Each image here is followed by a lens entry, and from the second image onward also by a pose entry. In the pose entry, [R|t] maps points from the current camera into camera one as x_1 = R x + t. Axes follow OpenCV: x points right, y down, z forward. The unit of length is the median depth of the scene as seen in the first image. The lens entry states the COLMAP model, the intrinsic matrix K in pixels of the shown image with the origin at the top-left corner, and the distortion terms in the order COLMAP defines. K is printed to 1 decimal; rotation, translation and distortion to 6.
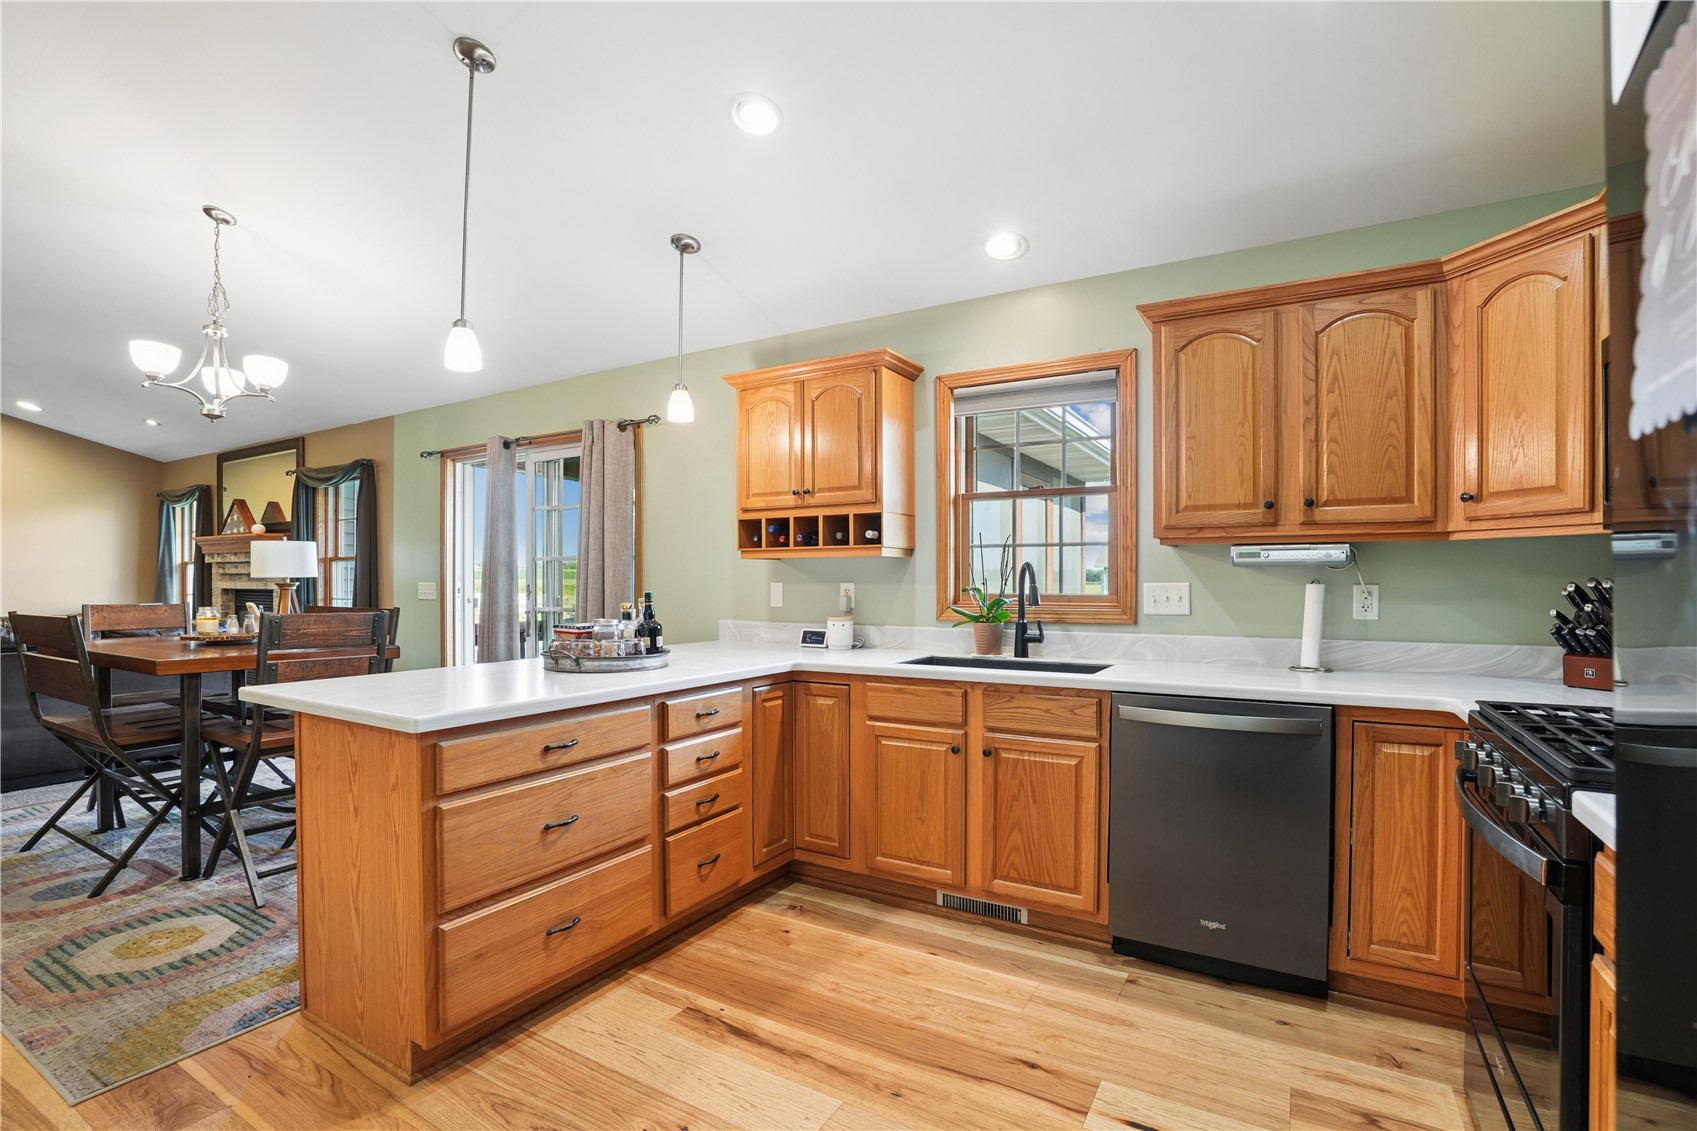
lens RADIAL K [[783.3, 0, 840.3], [0, 783.3, 569.0], [0, 0, 1]] dist [-0.001669, -0.000003]
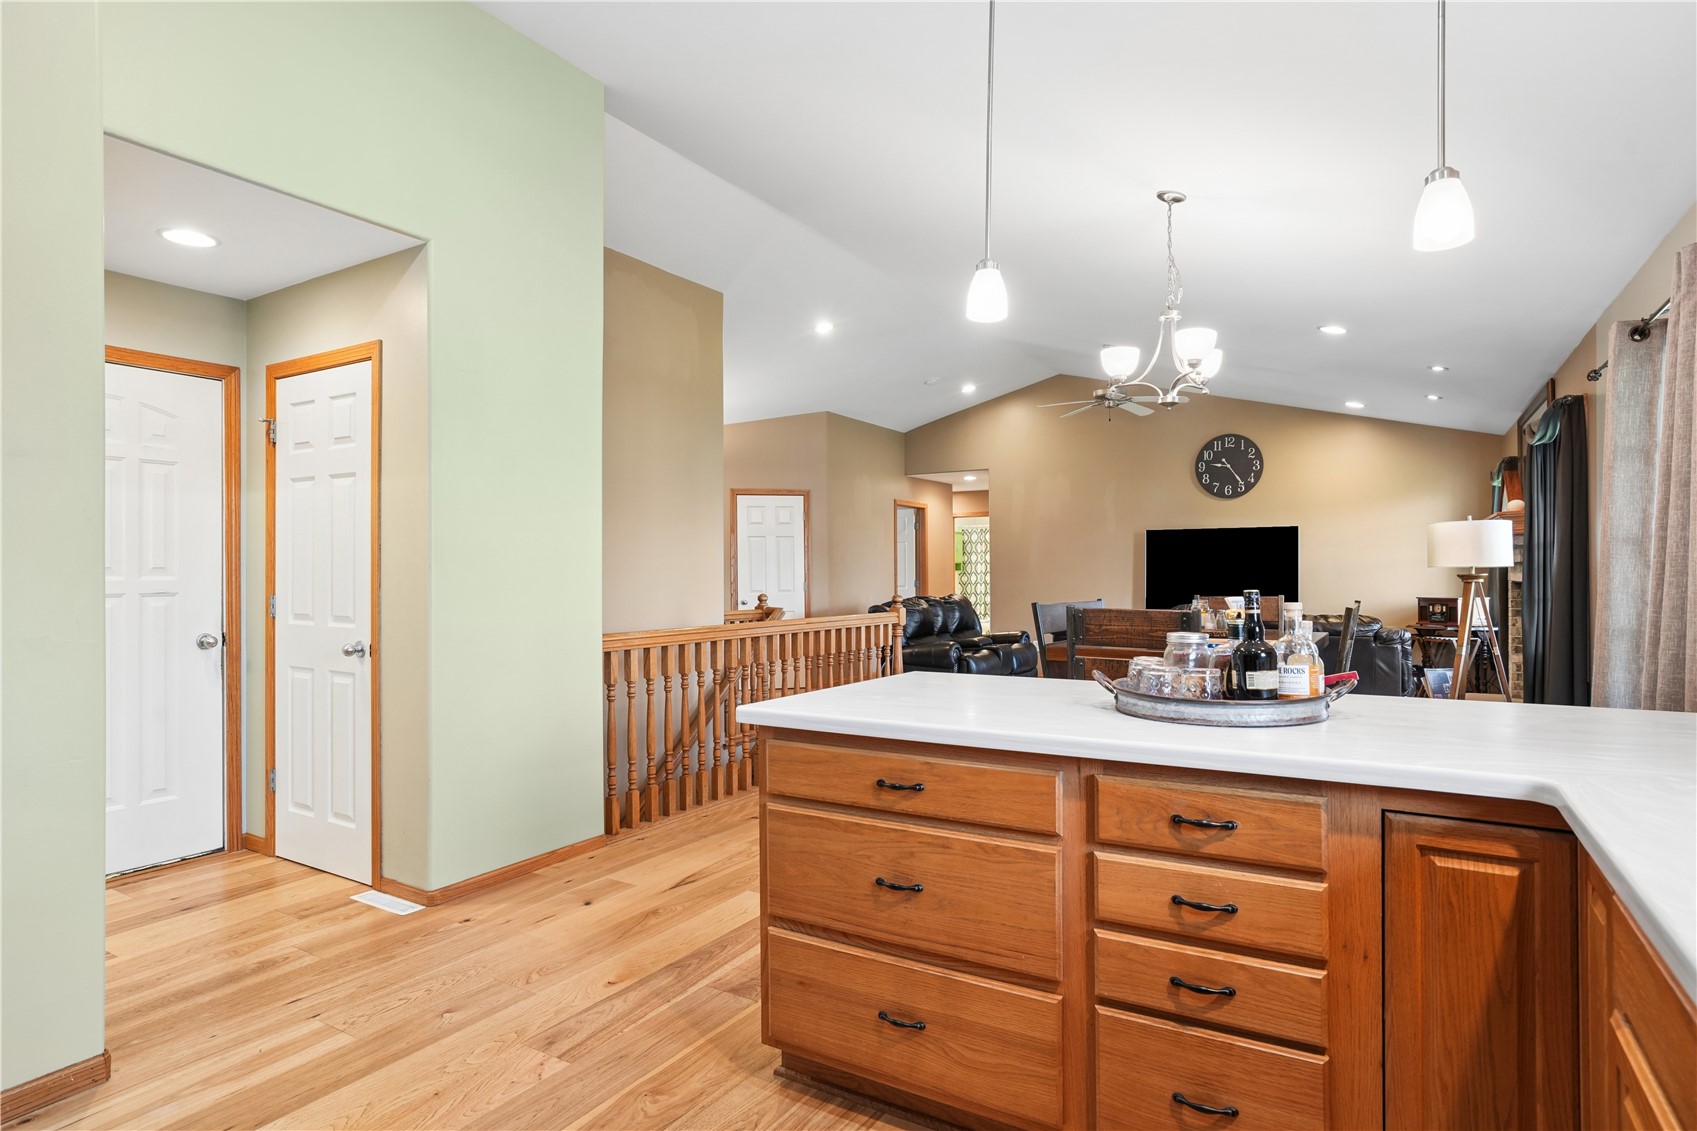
lens RADIAL K [[931.0, 0, 856.1], [0, 931.0, 571.7], [0, 0, 1]] dist [-0.002230, -0.000182]
pose [[0.003934, -0.005781, -0.999976, 0.449629], [0.021634, 0.999750, -0.005695, 0.014698], [0.999758, -0.021611, 0.004058, 0.763325]]
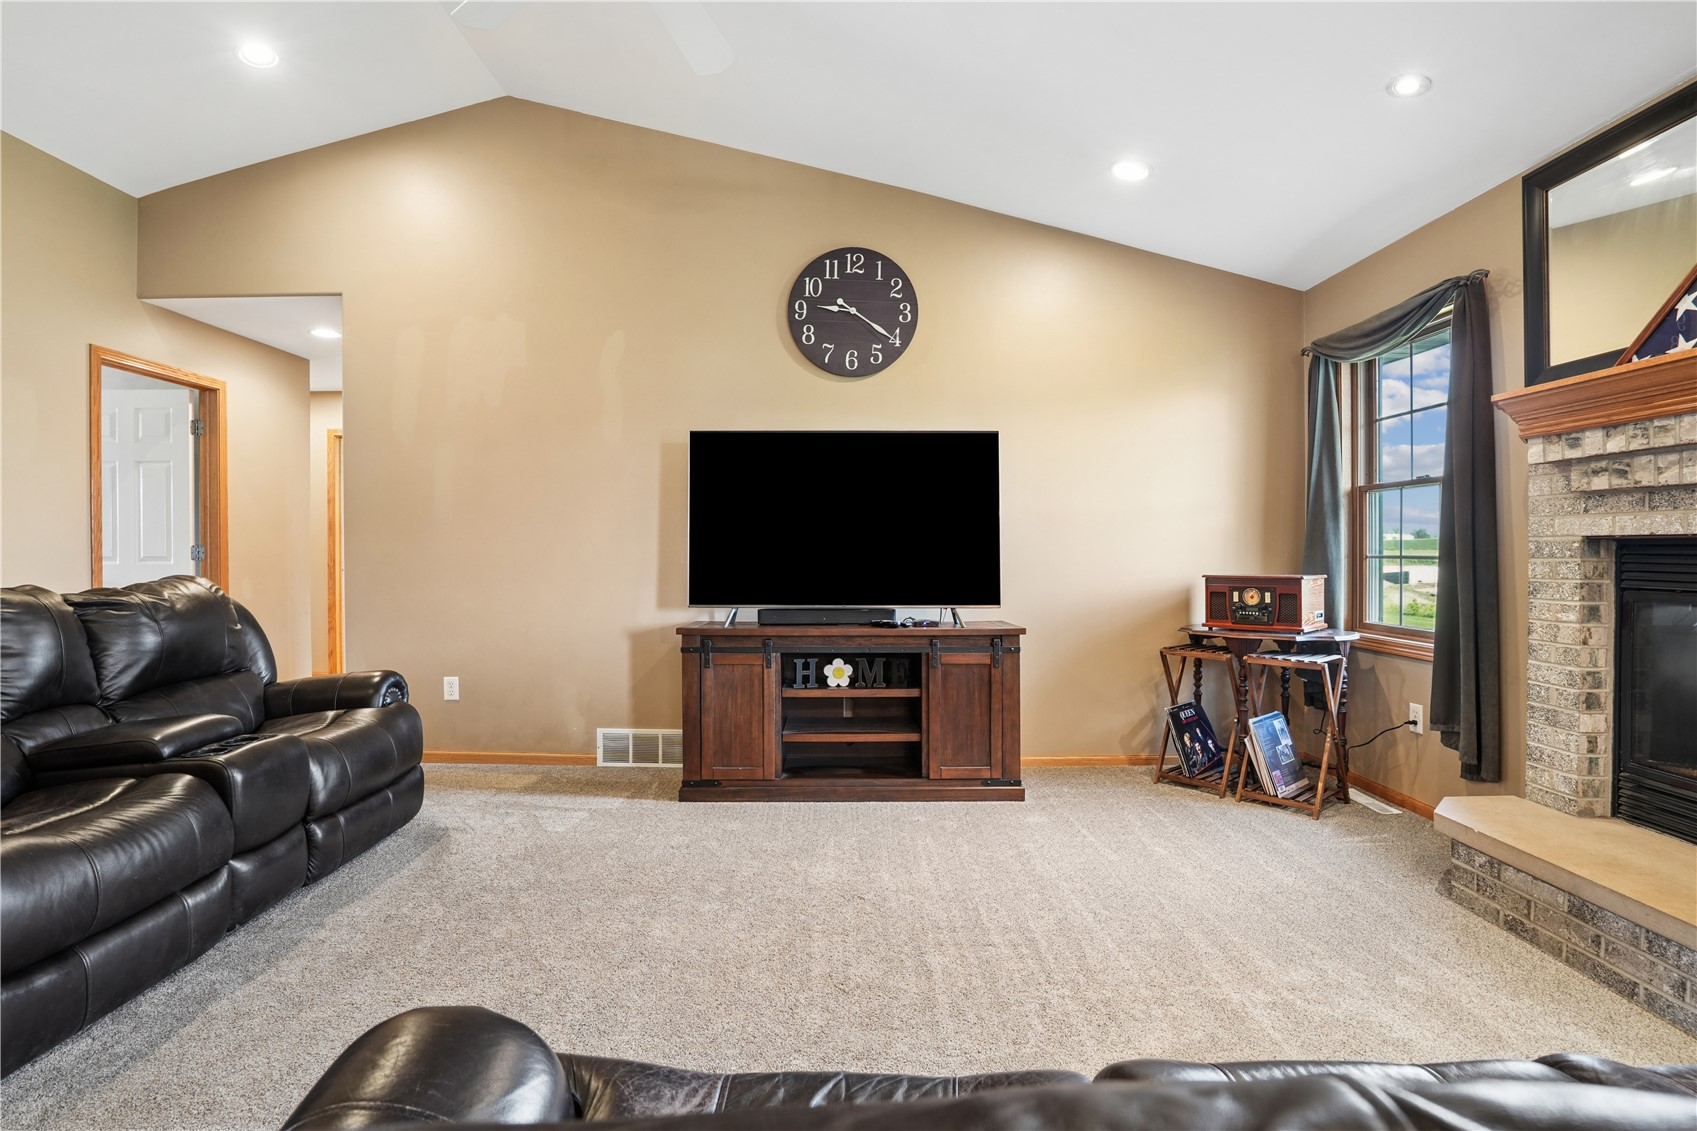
lens RADIAL K [[817.1, 0, 823.9], [0, 817.1, 554.4], [0, 0, 1]] dist [-0.066723, 0.022757]
pose [[0.508458, 0.000404, -0.861087, -1.646482], [0.015164, 0.999841, 0.009424, 0.060687], [0.860953, -0.017849, 0.508371, 1.332860]]
